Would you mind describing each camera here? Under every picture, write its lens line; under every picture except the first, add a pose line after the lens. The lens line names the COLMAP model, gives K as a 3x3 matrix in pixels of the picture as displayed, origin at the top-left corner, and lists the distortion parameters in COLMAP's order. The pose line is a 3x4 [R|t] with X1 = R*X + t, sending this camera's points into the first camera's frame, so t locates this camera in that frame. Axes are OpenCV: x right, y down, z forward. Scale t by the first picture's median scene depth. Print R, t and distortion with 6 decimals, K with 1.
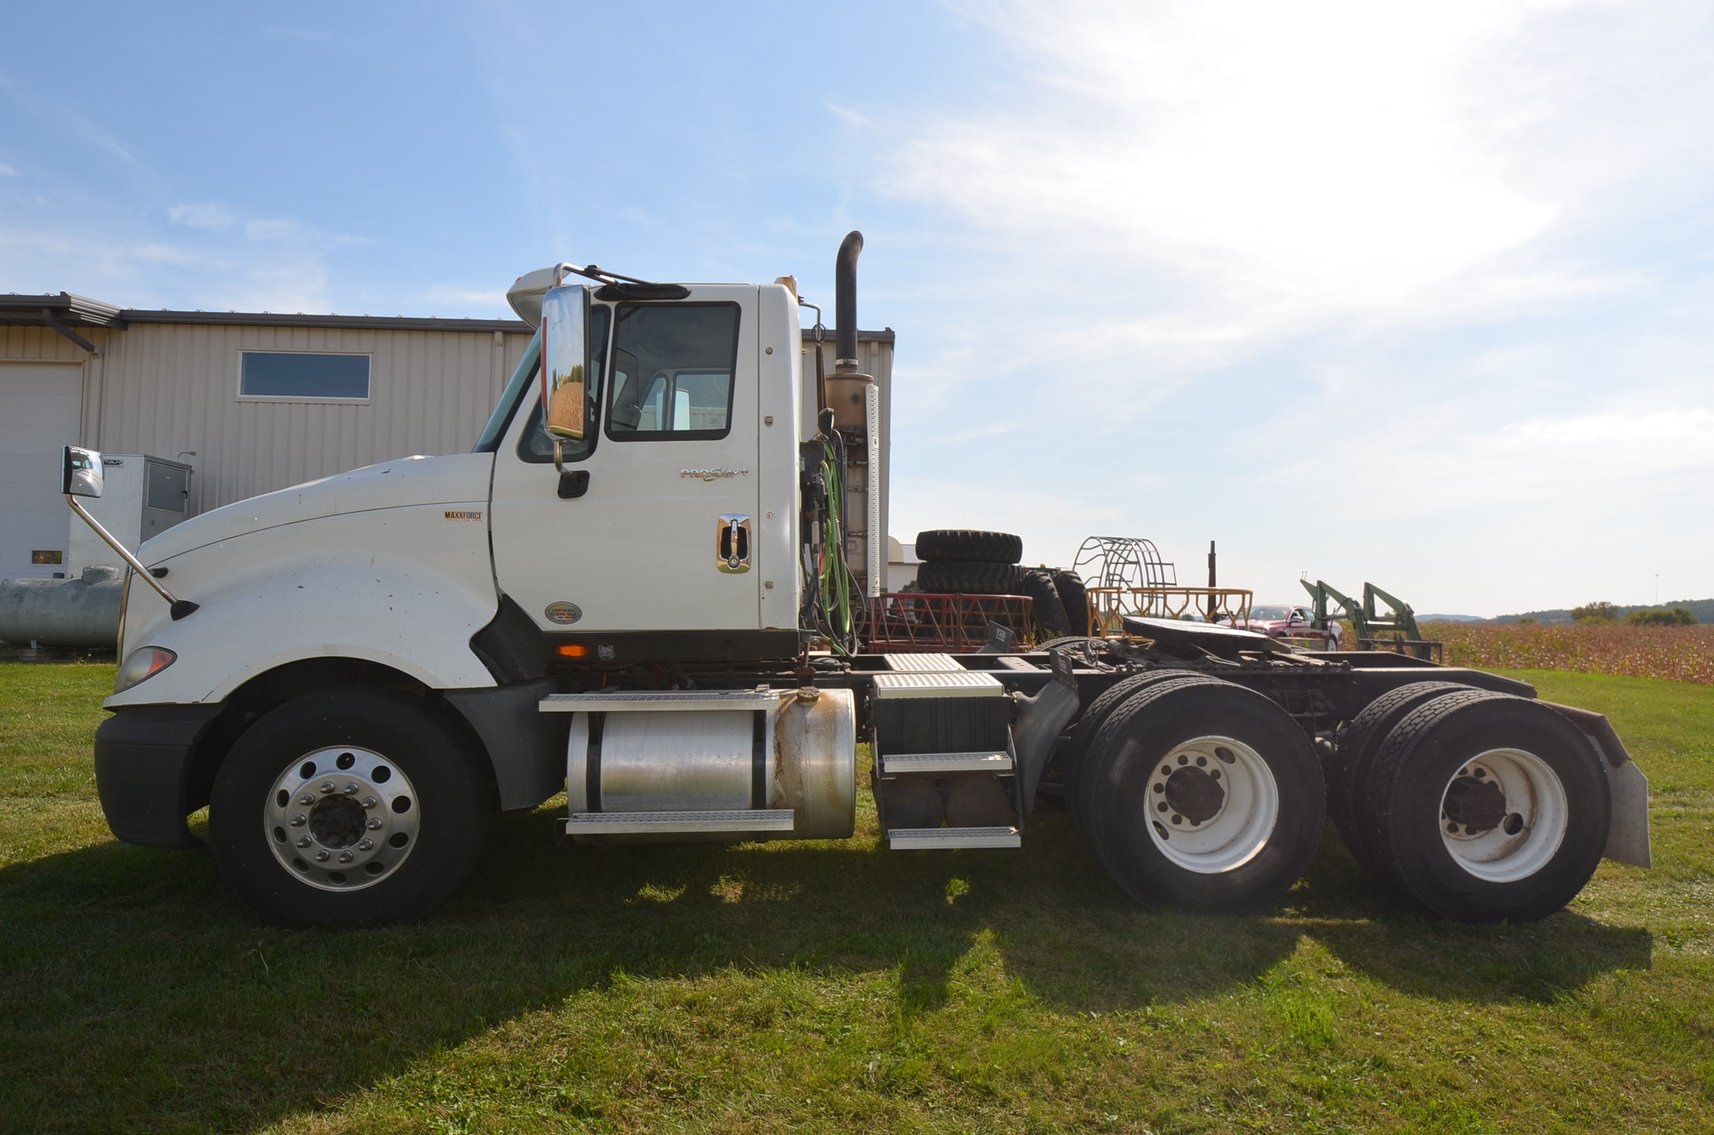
lens RADIAL K [[1133.7, 0, 872.1], [0, 1133.7, 561.0], [0, 0, 1]] dist [0.005964, 0.000248]
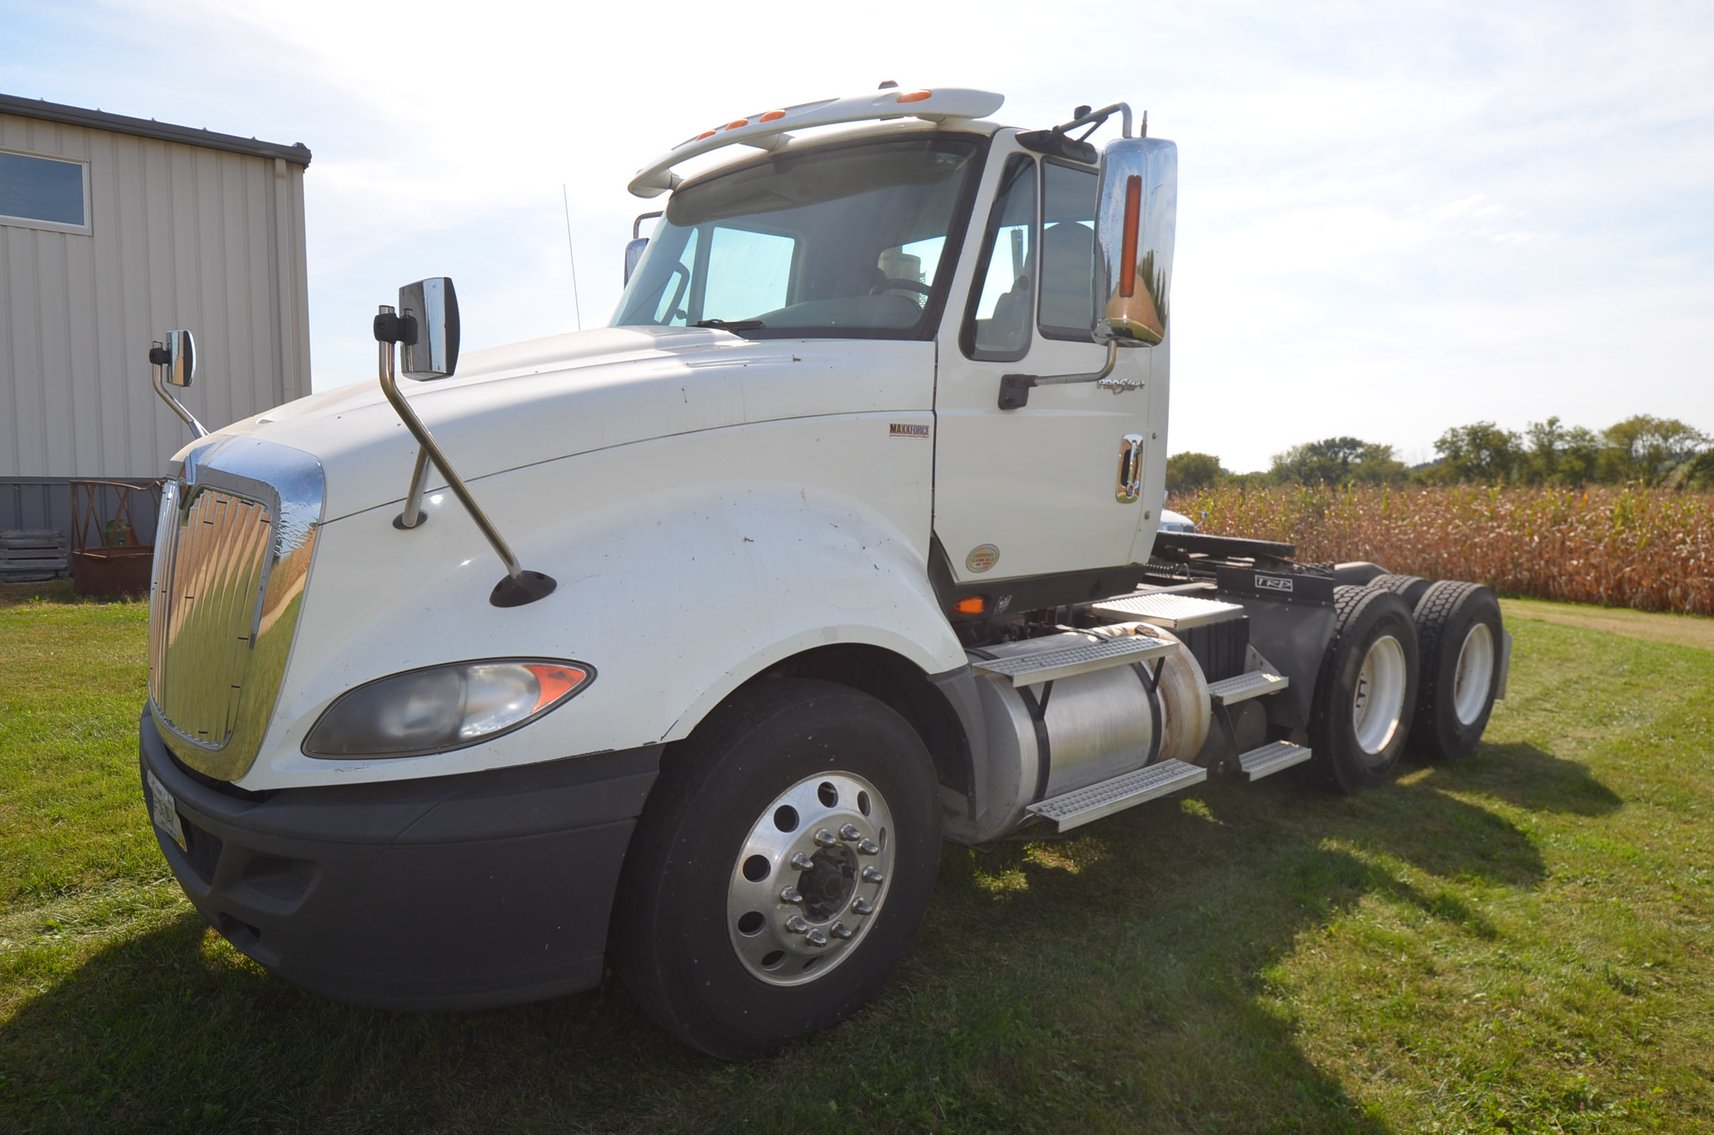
lens RADIAL K [[1133.7, 0, 872.1], [0, 1133.7, 561.0], [0, 0, 1]] dist [0.005964, 0.000248]
pose [[0.783172, -0.054831, 0.619383, -0.750236], [-0.009511, 0.994932, 0.100103, -0.026785], [-0.621733, -0.084288, 0.778681, 0.411227]]
